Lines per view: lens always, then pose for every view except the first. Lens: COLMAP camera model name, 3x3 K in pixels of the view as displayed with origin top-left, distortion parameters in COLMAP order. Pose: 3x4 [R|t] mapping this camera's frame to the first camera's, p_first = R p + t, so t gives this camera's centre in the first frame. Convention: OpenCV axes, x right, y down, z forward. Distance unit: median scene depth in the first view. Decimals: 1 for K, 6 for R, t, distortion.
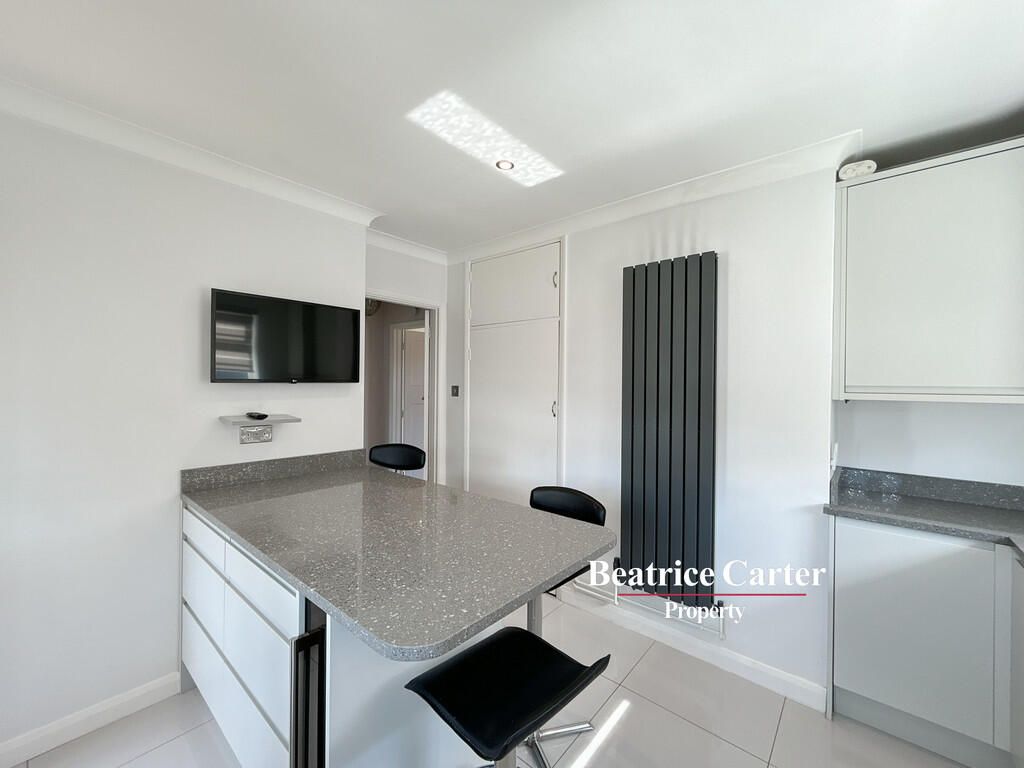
lens RADIAL K [[416.3, 0, 516.8], [0, 416.3, 381.2], [0, 0, 1]] dist [-0.010826, -0.000711]
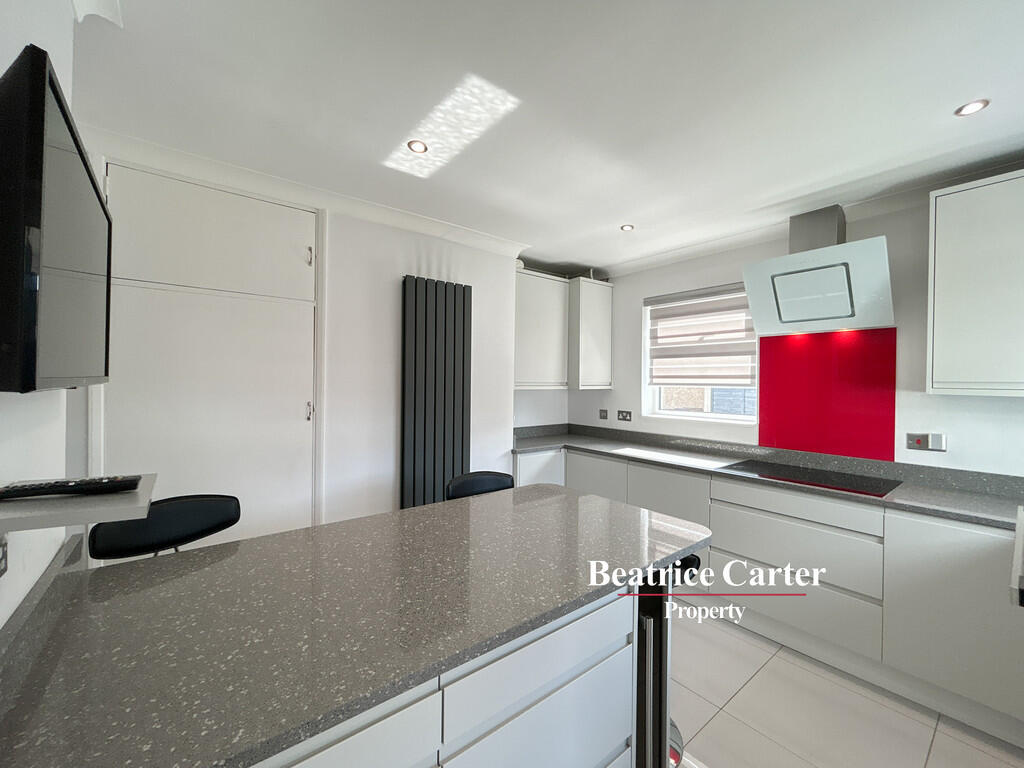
lens RADIAL K [[416.3, 0, 517.5], [0, 416.3, 384.6], [0, 0, 1]] dist [-0.010826, -0.000711]
pose [[0.175706, -0.013817, 0.984346, -0.807420], [-0.011226, 0.999808, 0.016038, -0.005808], [-0.984379, -0.013868, 0.175517, 0.543367]]
